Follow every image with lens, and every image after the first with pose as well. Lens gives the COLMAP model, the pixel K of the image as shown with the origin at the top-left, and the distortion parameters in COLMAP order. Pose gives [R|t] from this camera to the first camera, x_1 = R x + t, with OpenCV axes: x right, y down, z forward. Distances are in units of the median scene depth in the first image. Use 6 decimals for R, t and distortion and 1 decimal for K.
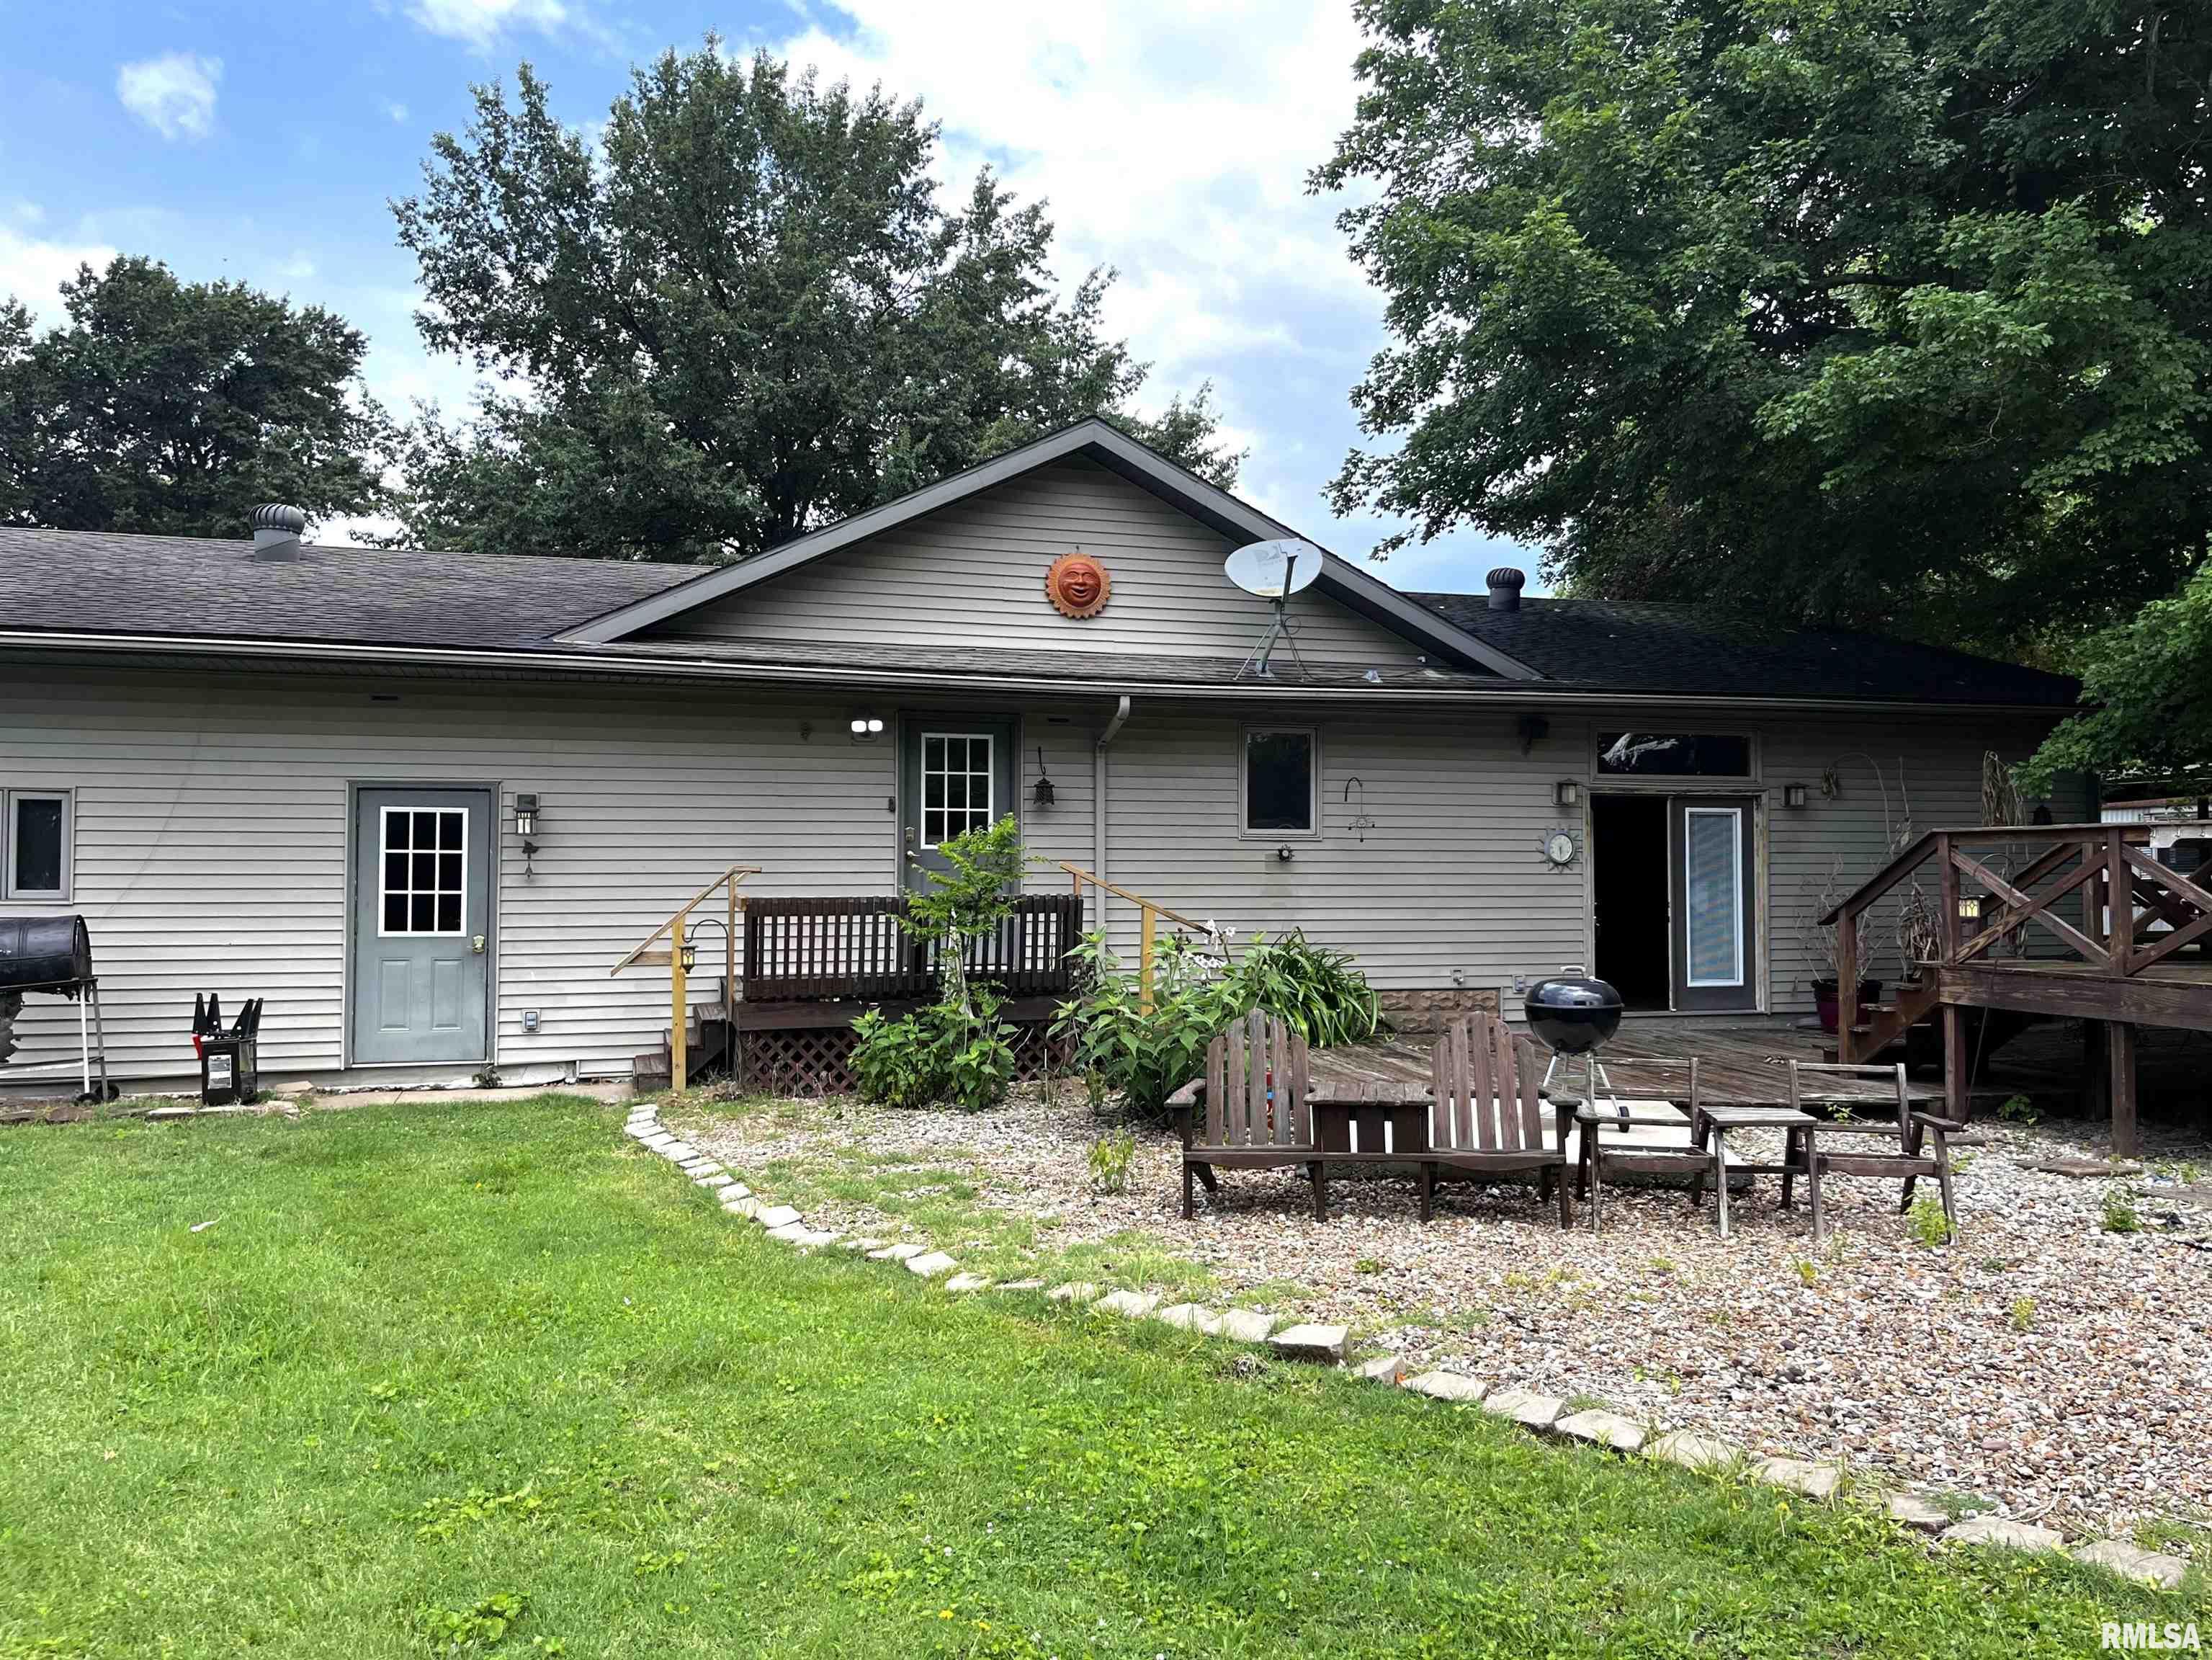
lens RADIAL K [[1681.9, 0, 1107.2], [0, 1681.9, 827.4], [0, 0, 1]] dist [0.043564, -0.057601]
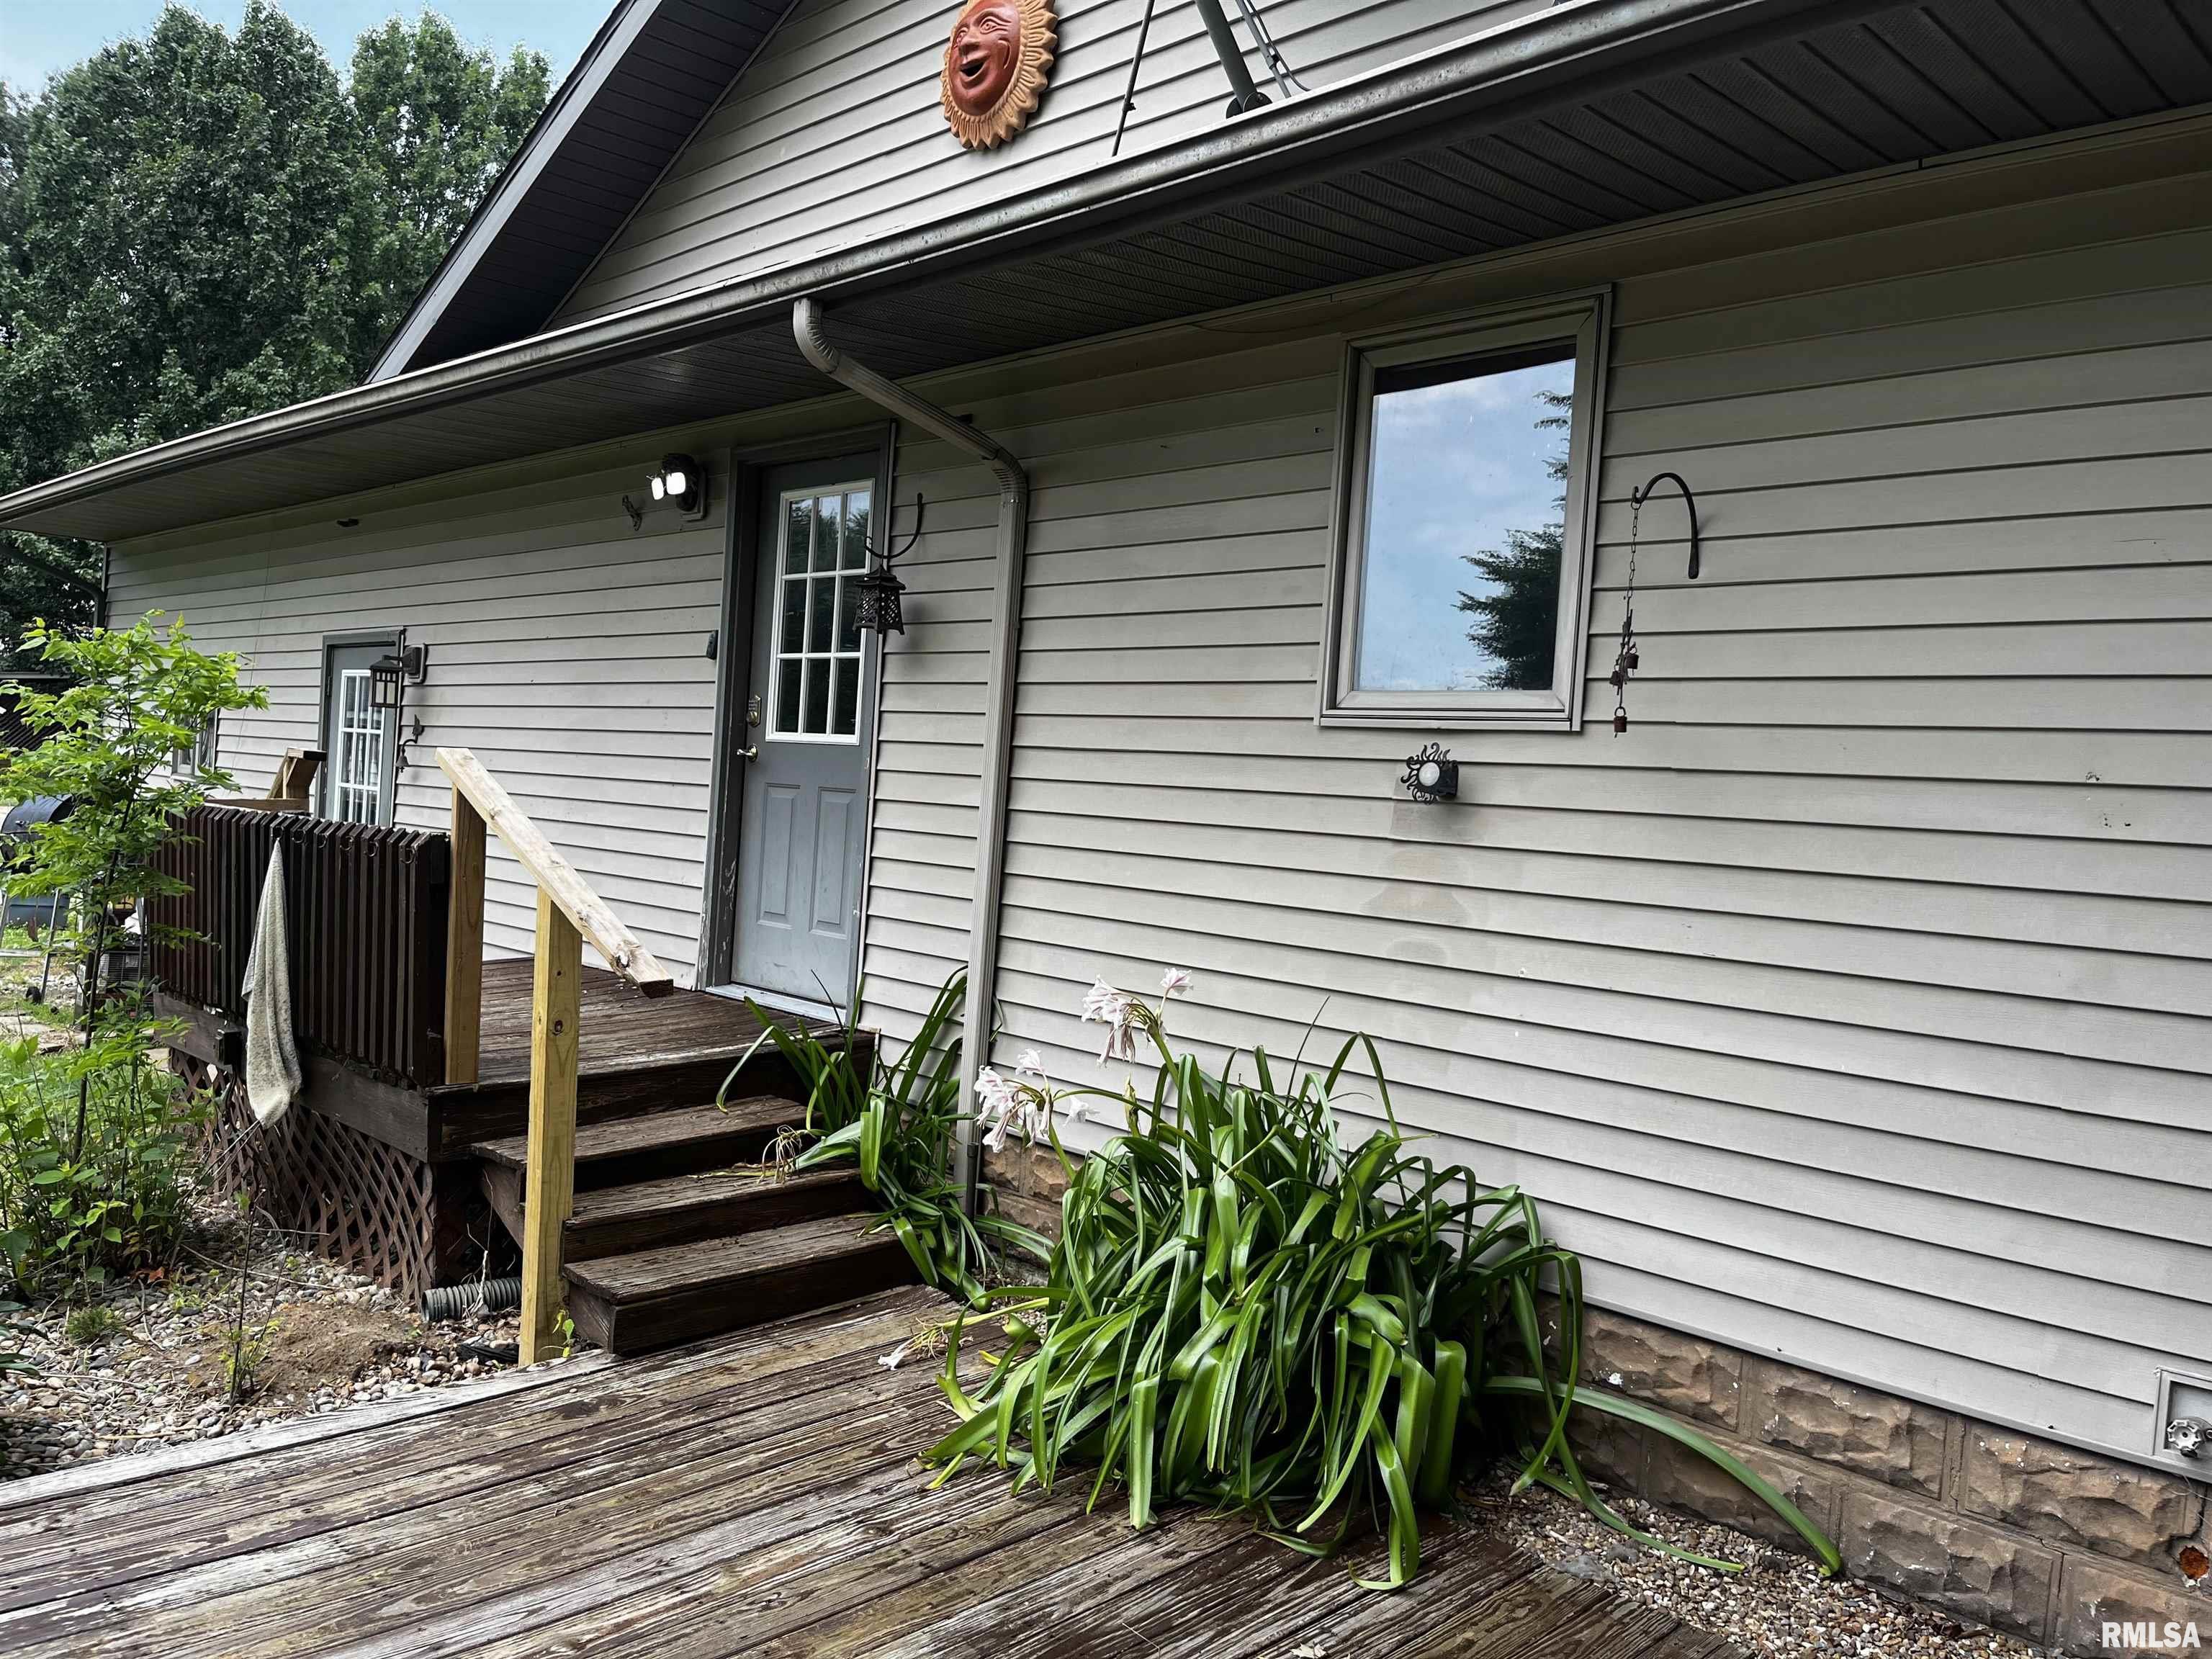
lens RADIAL K [[1681.7, 0, 1105.9], [0, 1681.7, 830.6], [0, 0, 1]] dist [0.043564, -0.057601]
pose [[0.475860, 0.048085, -0.878206, 0.346415], [-0.036410, 0.998725, 0.034956, 0.017877], [0.878767, 0.015341, 0.477004, 0.857594]]
